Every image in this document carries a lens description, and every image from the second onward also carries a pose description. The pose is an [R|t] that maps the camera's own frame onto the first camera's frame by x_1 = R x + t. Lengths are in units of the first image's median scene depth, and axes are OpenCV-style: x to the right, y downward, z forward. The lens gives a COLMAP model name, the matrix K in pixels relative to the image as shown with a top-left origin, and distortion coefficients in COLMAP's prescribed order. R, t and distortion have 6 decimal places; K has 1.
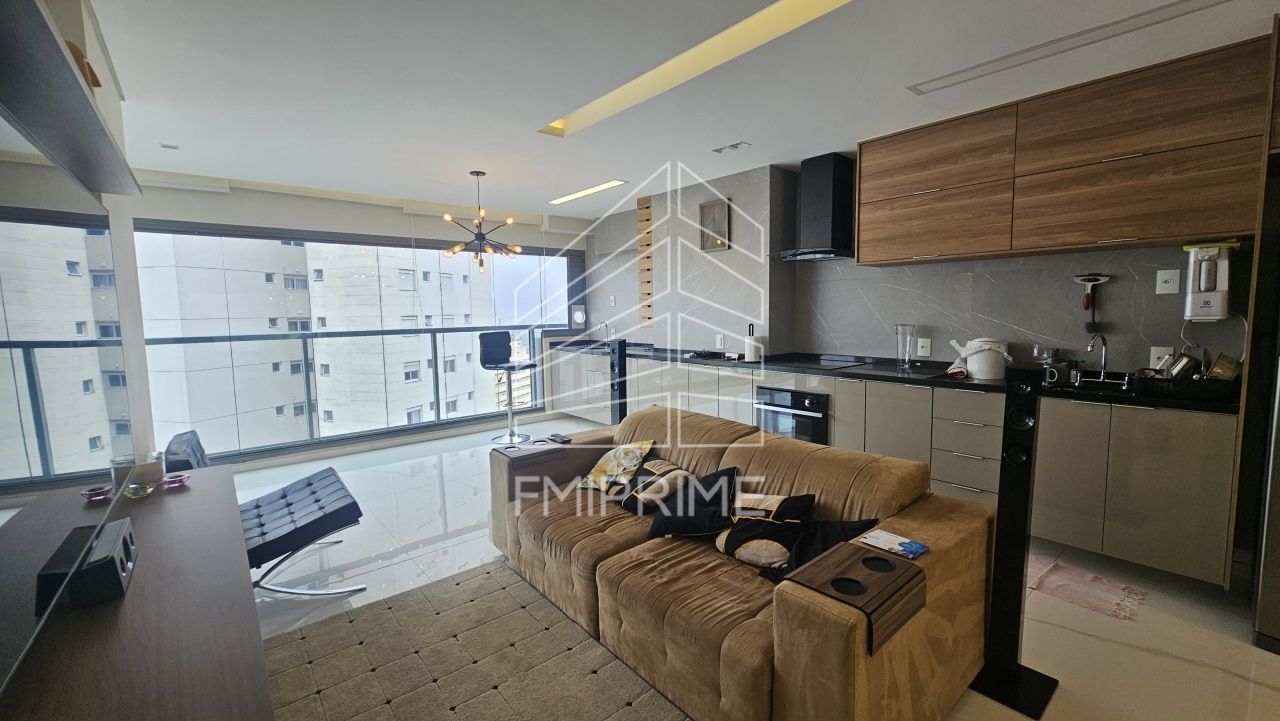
lens RADIAL K [[519.2, 0, 639.9], [0, 519.2, 357.9], [0, 0, 1]] dist [0.001472, 0.000030]
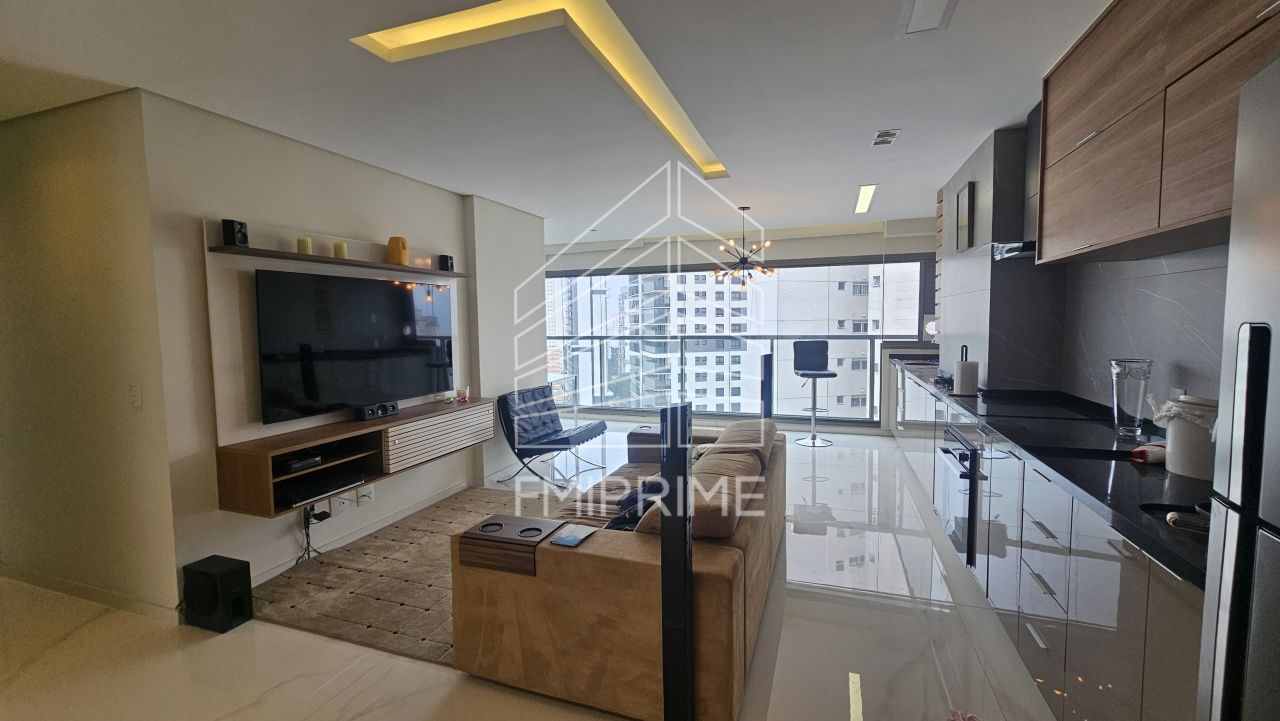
lens RADIAL K [[520.2, 0, 642.6], [0, 520.2, 353.6], [0, 0, 1]] dist [0.001547, -0.000159]
pose [[0.506030, 0.066343, -0.859960, 0.934046], [-0.076651, 0.996551, 0.031776, -0.061328], [0.859103, 0.049837, 0.509371, 0.307240]]
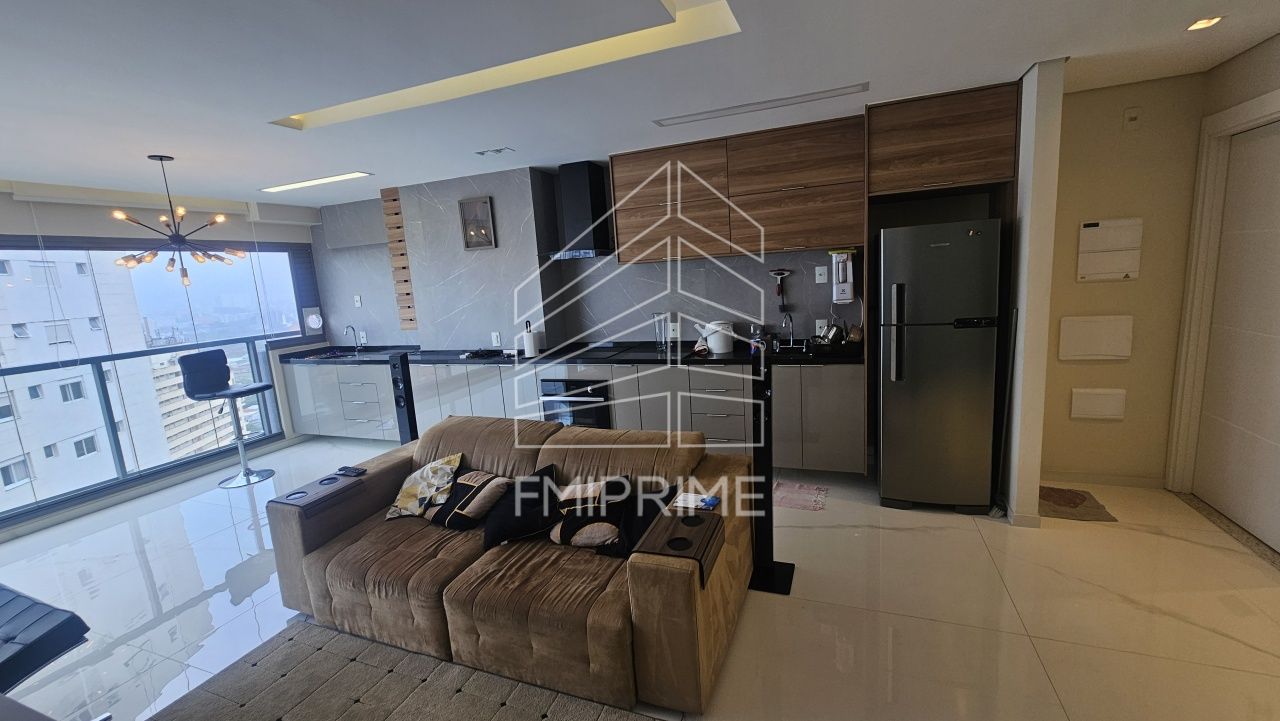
lens RADIAL K [[525.4, 0, 640.0], [0, 525.4, 360.5], [0, 0, 1]] dist [0.002990, 0.000319]
pose [[0.878899, -0.121414, 0.461297, -0.123966], [0.097318, 0.992365, 0.075773, -0.065954], [-0.466974, -0.021705, 0.884004, -0.057404]]
